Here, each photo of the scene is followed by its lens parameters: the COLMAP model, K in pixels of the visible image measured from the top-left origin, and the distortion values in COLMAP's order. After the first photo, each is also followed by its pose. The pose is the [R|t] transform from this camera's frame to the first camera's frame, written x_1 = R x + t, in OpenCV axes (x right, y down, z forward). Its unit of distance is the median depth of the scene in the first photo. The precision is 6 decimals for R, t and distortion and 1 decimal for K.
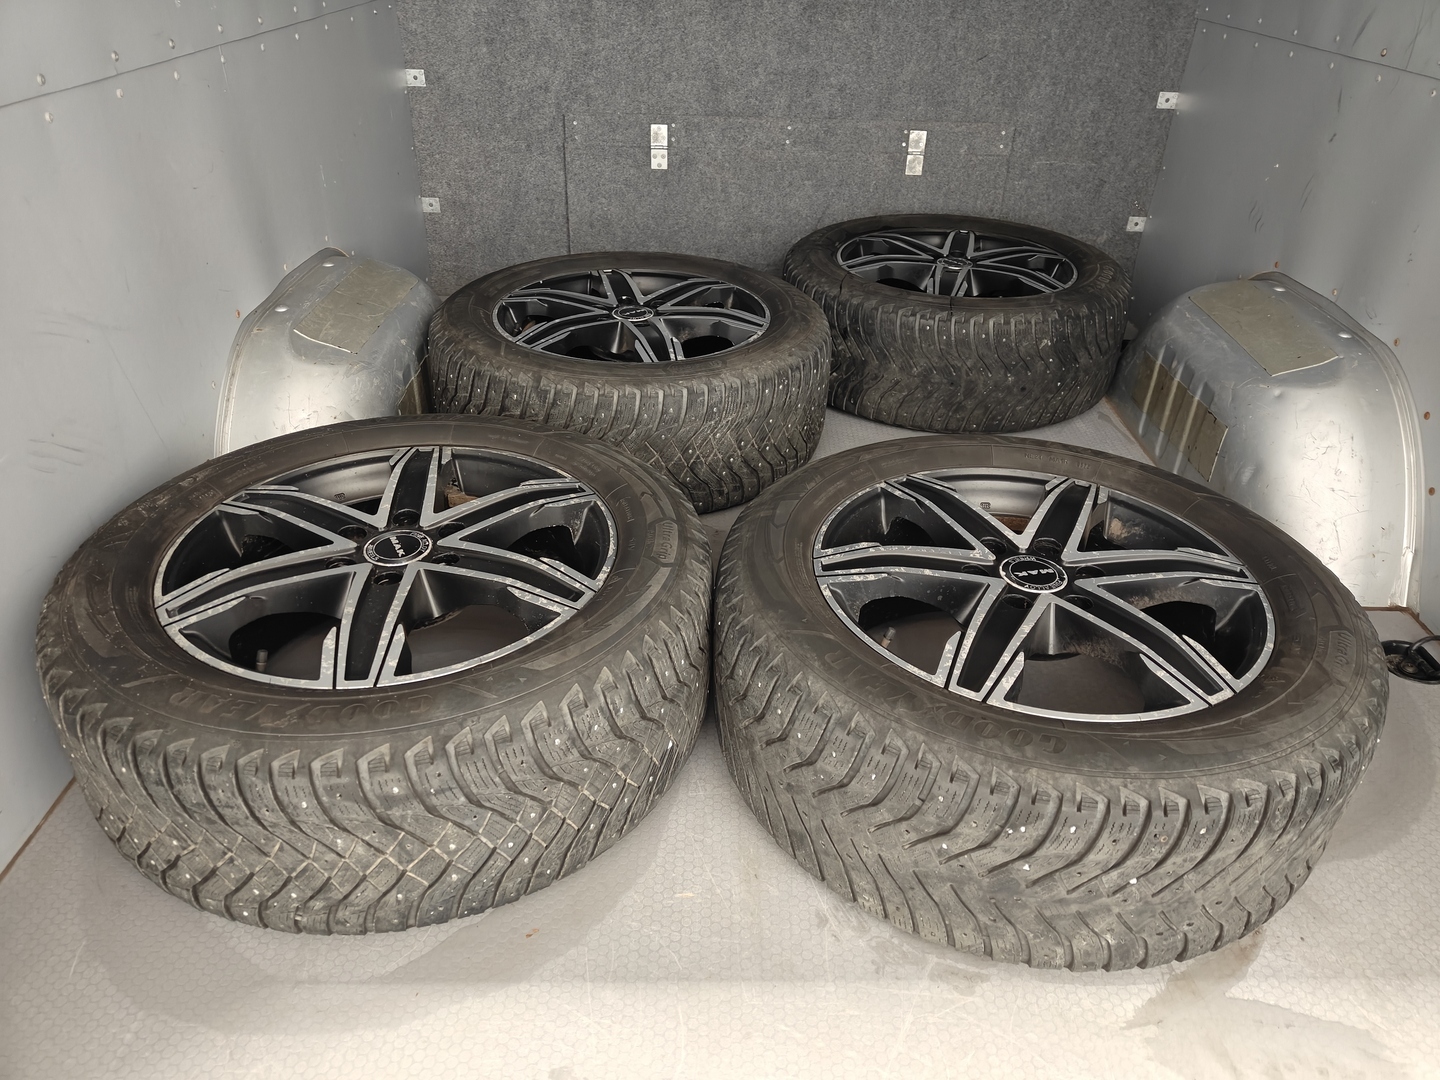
lens RADIAL K [[1020.8, 0, 716.0], [0, 1020.8, 543.9], [0, 0, 1]] dist [0.028776, -0.025725]
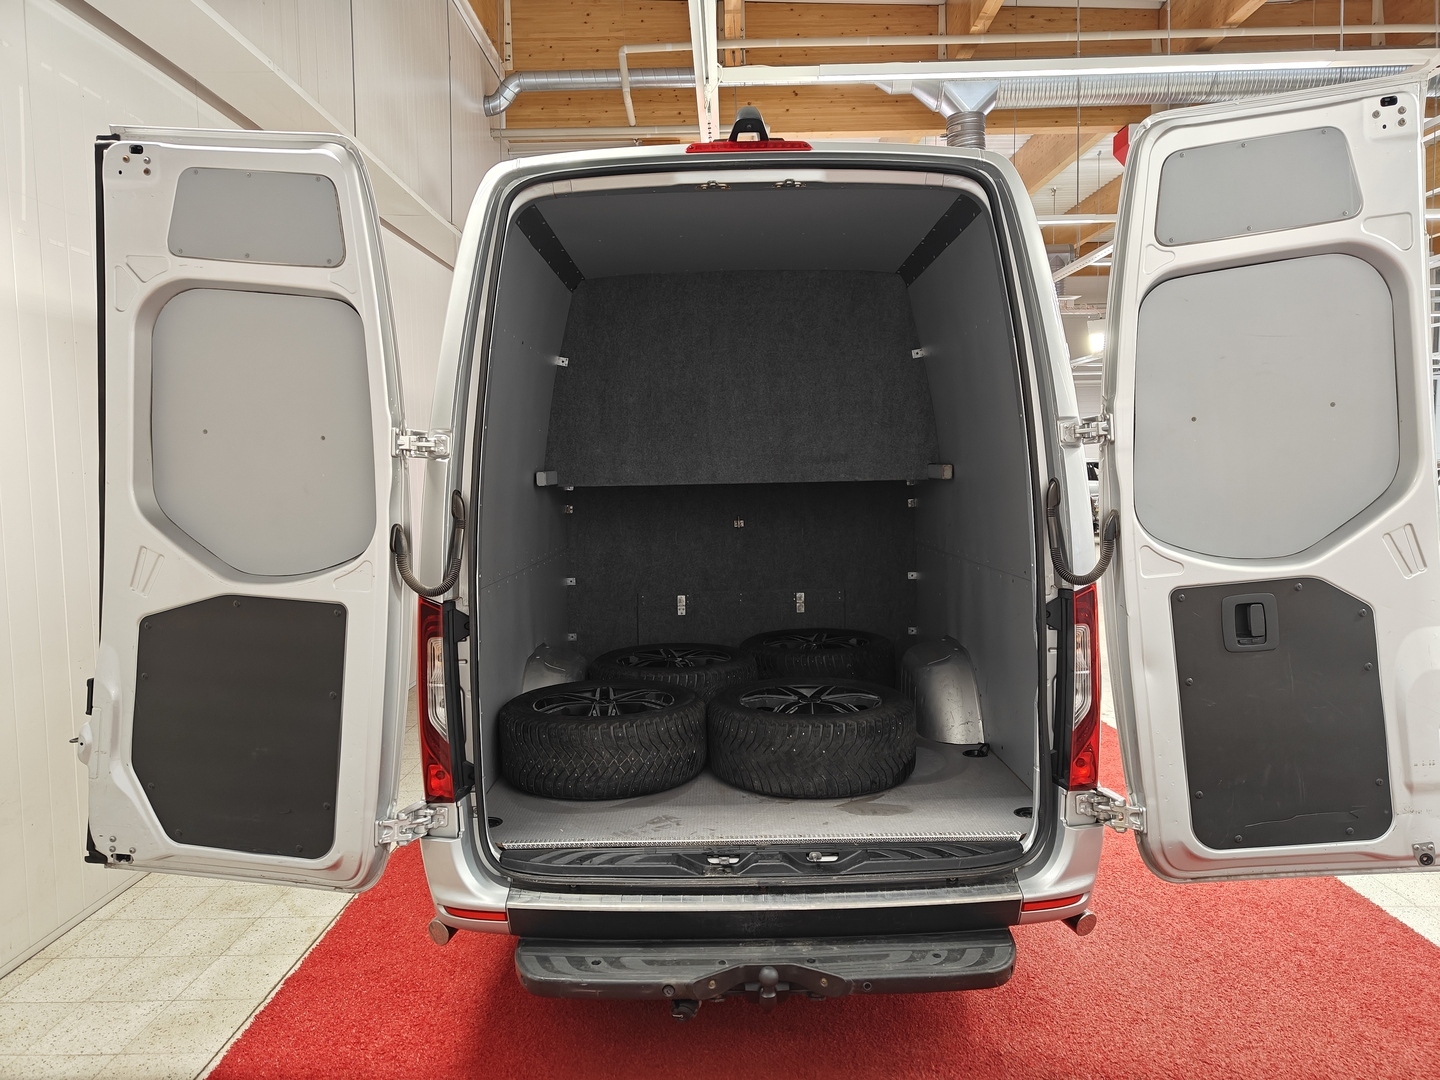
lens RADIAL K [[1020.8, 0, 716.0], [0, 1020.8, 543.9], [0, 0, 1]] dist [0.028776, -0.025725]
pose [[0.998981, -0.045134, -0.000177, 0.033434], [0.039669, 0.879869, -0.473558, 0.741847], [0.021529, 0.473068, 0.880763, -1.359330]]
